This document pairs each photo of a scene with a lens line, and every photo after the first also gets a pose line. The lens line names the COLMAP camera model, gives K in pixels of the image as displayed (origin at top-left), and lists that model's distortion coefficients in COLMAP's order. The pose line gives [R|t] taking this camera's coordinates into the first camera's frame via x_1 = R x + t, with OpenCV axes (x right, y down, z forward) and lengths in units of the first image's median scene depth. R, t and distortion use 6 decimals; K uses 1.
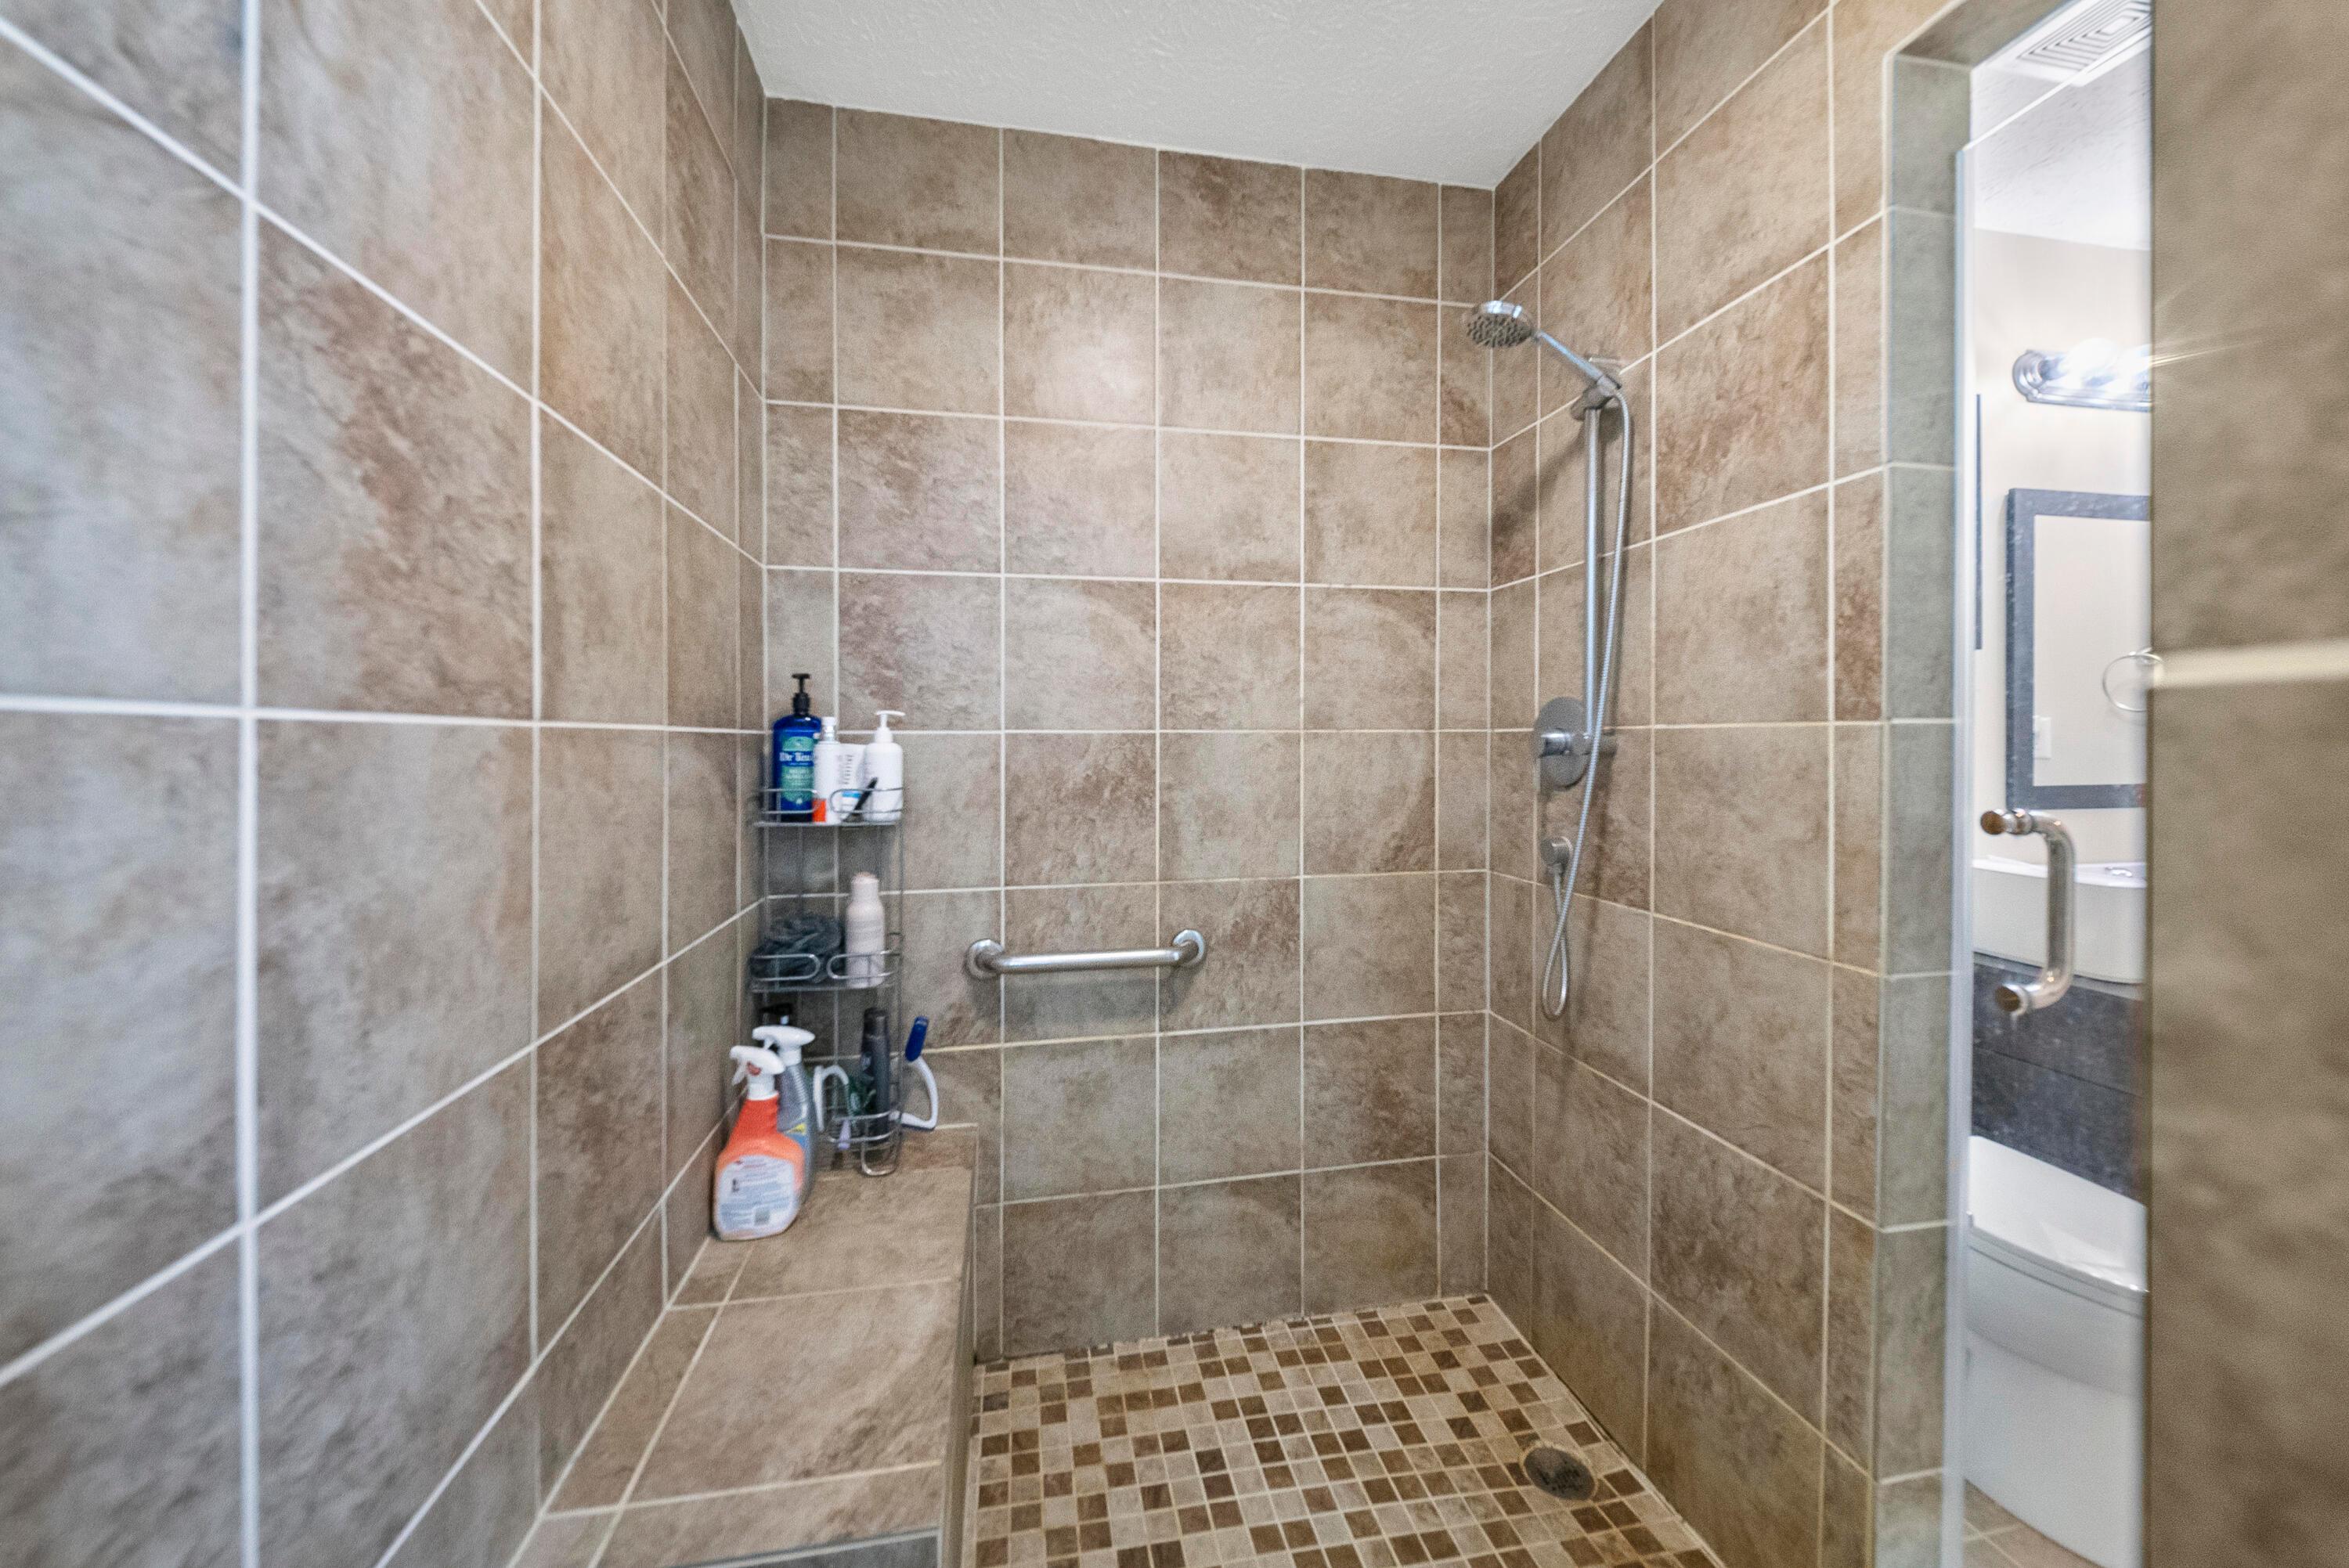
lens RADIAL K [[835.7, 0, 1173.8], [0, 835.7, 763.8], [0, 0, 1]] dist [0.000100, -0.002109]
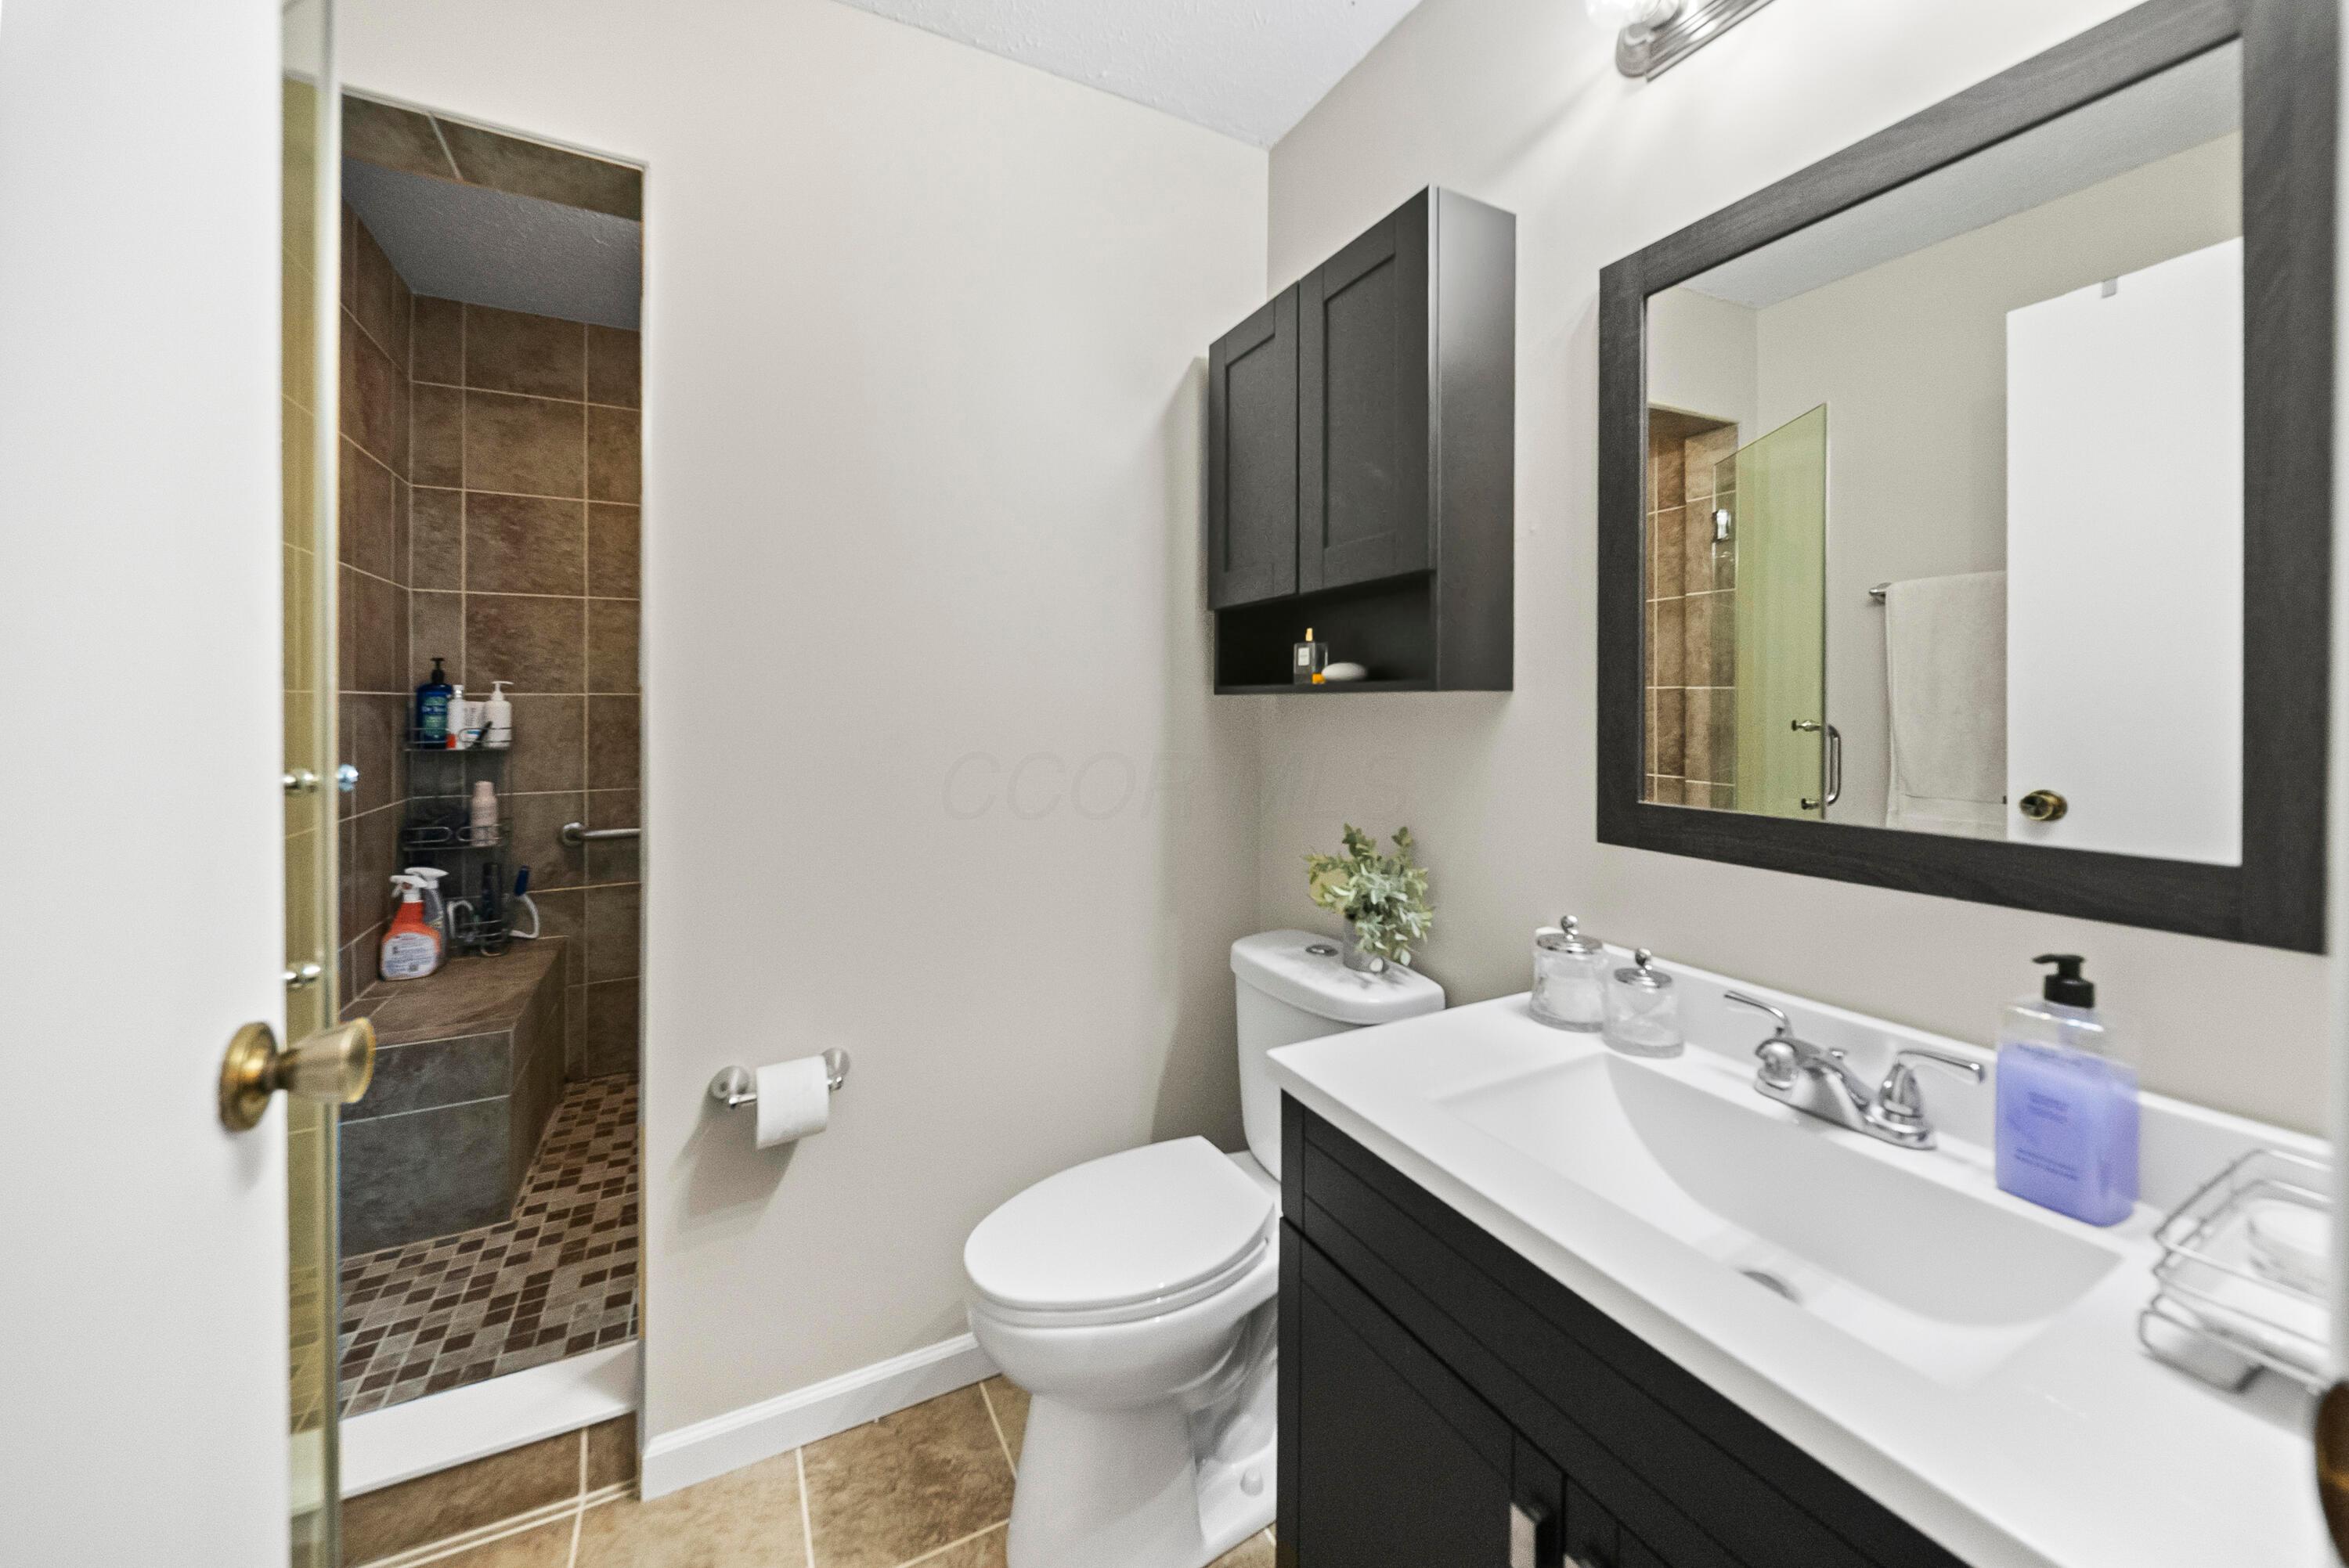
lens RADIAL K [[835.7, 0, 1151.0], [0, 835.7, 713.6], [0, 0, 1]] dist [0.000100, -0.002109]
pose [[0.954433, -0.000830, 0.298424, 0.380281], [0.003080, 0.999970, -0.007068, 0.015848], [-0.298409, 0.007665, 0.954407, -0.932290]]
